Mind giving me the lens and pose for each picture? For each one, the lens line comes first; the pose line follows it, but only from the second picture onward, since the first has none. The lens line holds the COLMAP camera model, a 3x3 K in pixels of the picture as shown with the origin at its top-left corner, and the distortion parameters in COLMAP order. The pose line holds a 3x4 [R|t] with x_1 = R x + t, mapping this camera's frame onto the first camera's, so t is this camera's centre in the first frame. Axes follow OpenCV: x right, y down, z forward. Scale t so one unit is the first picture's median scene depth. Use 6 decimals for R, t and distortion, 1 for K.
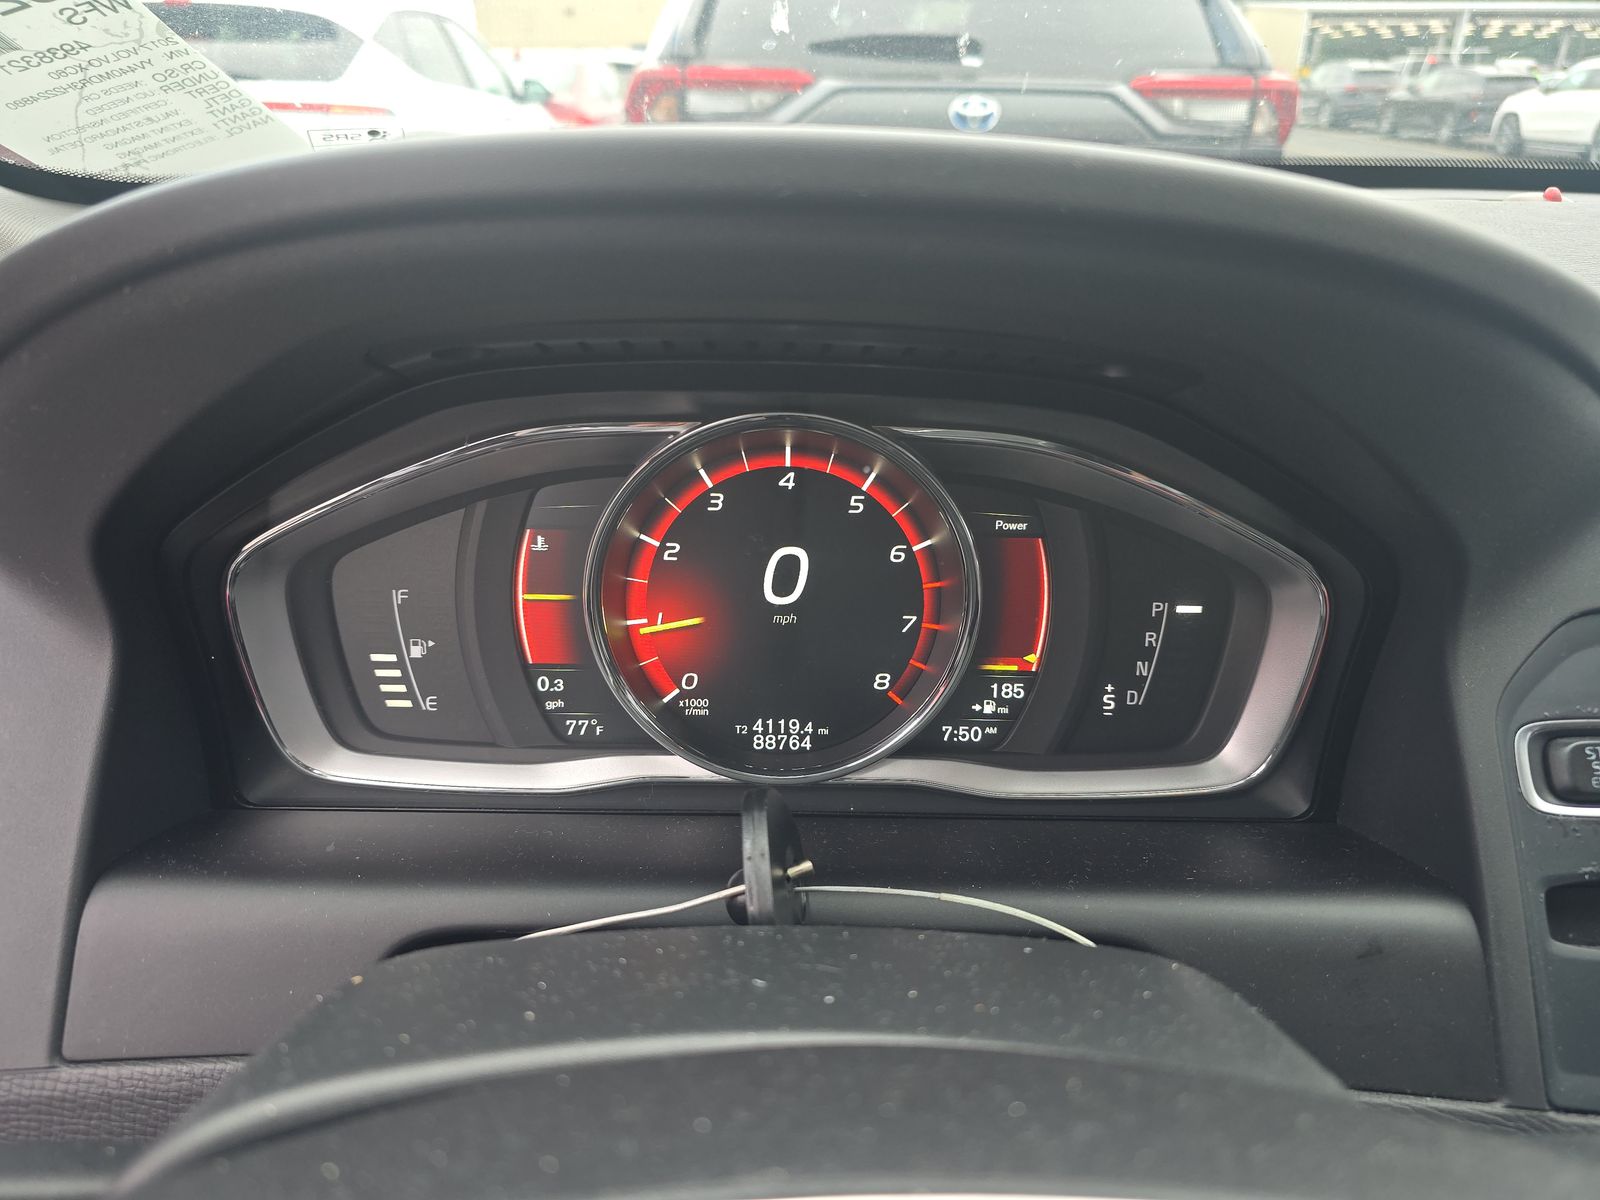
lens RADIAL K [[1085.8, 0, 800.0], [0, 1085.8, 600.0], [0, 0, 1]] dist [0.000799, -0.002510]
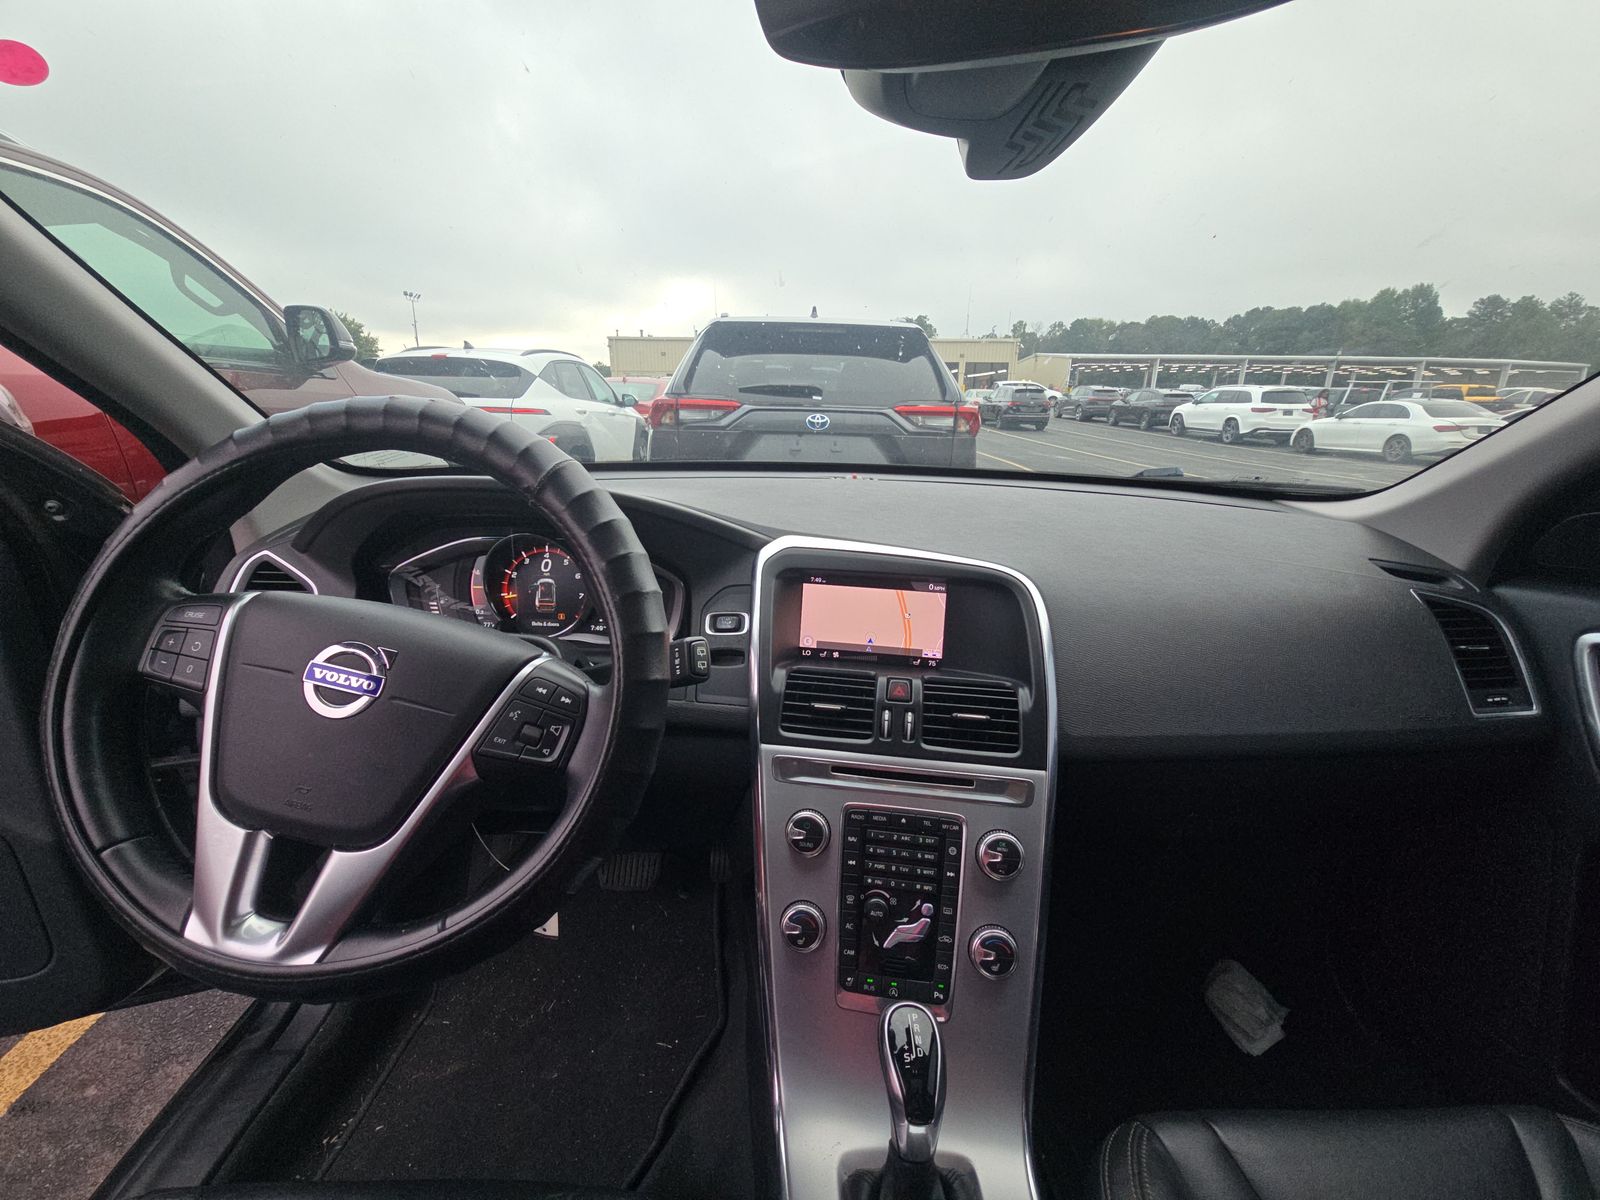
lens RADIAL K [[647.9, 0, 800.0], [0, 647.9, 600.0], [0, 0, 1]] dist [-0.000671, -0.000001]
pose [[0.999936, 0.009394, 0.006380, 0.114770], [-0.008472, 0.991266, -0.131606, 0.043997], [-0.007561, 0.131544, 0.991282, -0.159416]]
